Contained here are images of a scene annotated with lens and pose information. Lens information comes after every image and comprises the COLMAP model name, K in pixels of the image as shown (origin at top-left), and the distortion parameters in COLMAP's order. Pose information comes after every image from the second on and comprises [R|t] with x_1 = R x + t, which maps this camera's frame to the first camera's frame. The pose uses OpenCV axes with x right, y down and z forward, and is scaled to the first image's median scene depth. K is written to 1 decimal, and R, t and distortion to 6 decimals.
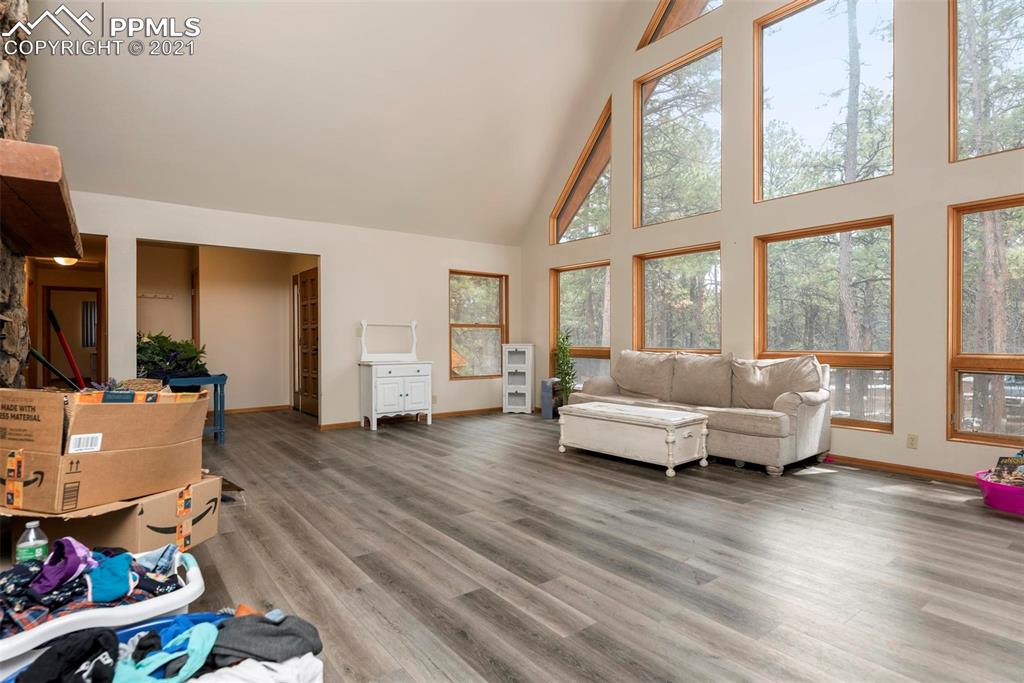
lens RADIAL K [[528.1, 0, 512.0], [0, 528.1, 341.5], [0, 0, 1]] dist [-0.002371, -0.000008]
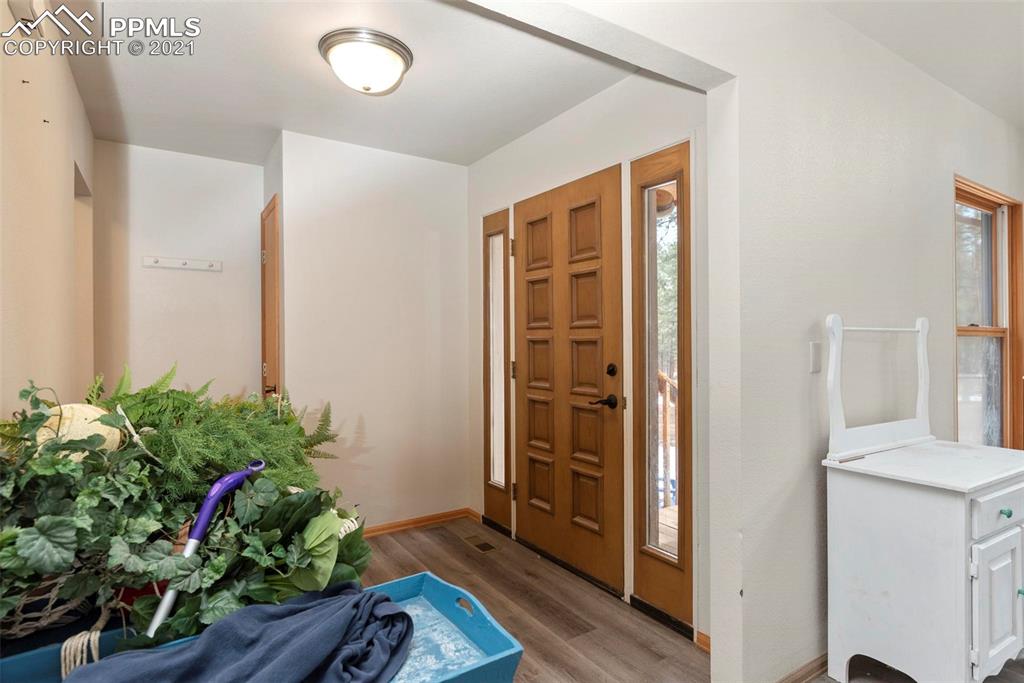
lens RADIAL K [[544.2, 0, 512.0], [0, 544.2, 341.5], [0, 0, 1]] dist [0.001103, -0.000096]
pose [[0.996533, -0.005091, -0.083044, -0.846585], [0.004909, 0.999985, -0.002394, -0.049525], [0.083055, 0.001978, 0.996543, 1.321972]]
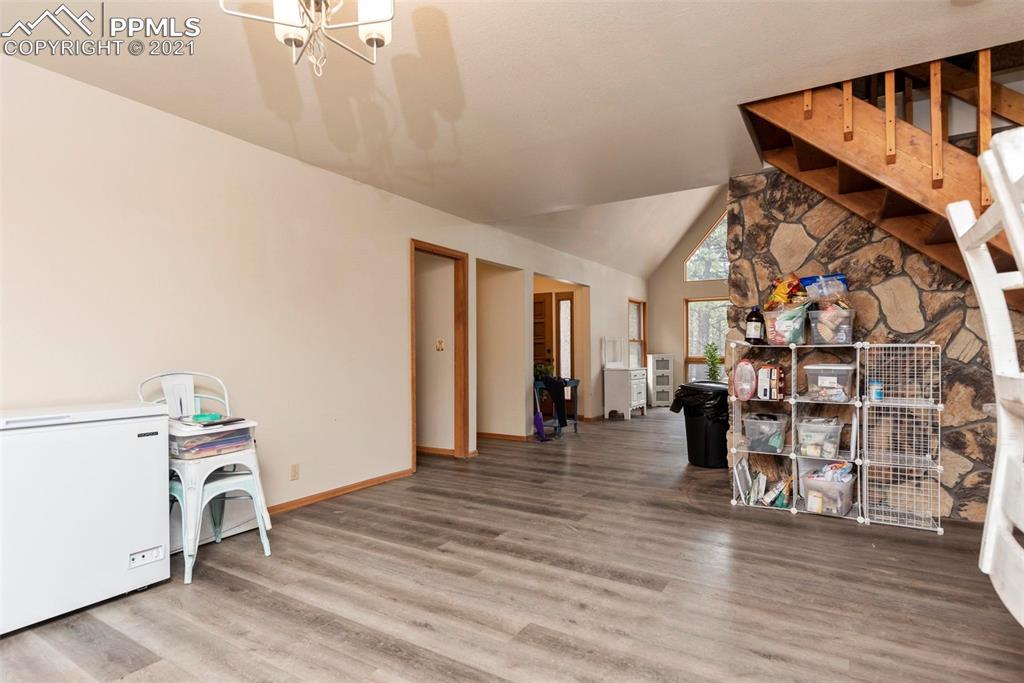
lens RADIAL K [[521.7, 0, 515.2], [0, 521.7, 351.9], [0, 0, 1]] dist [-0.001750, -0.000650]
pose [[0.933817, -0.003989, 0.357728, -1.820569], [0.004673, 0.999989, -0.001046, -0.004960], [-0.357720, 0.002648, 0.933825, -0.203613]]
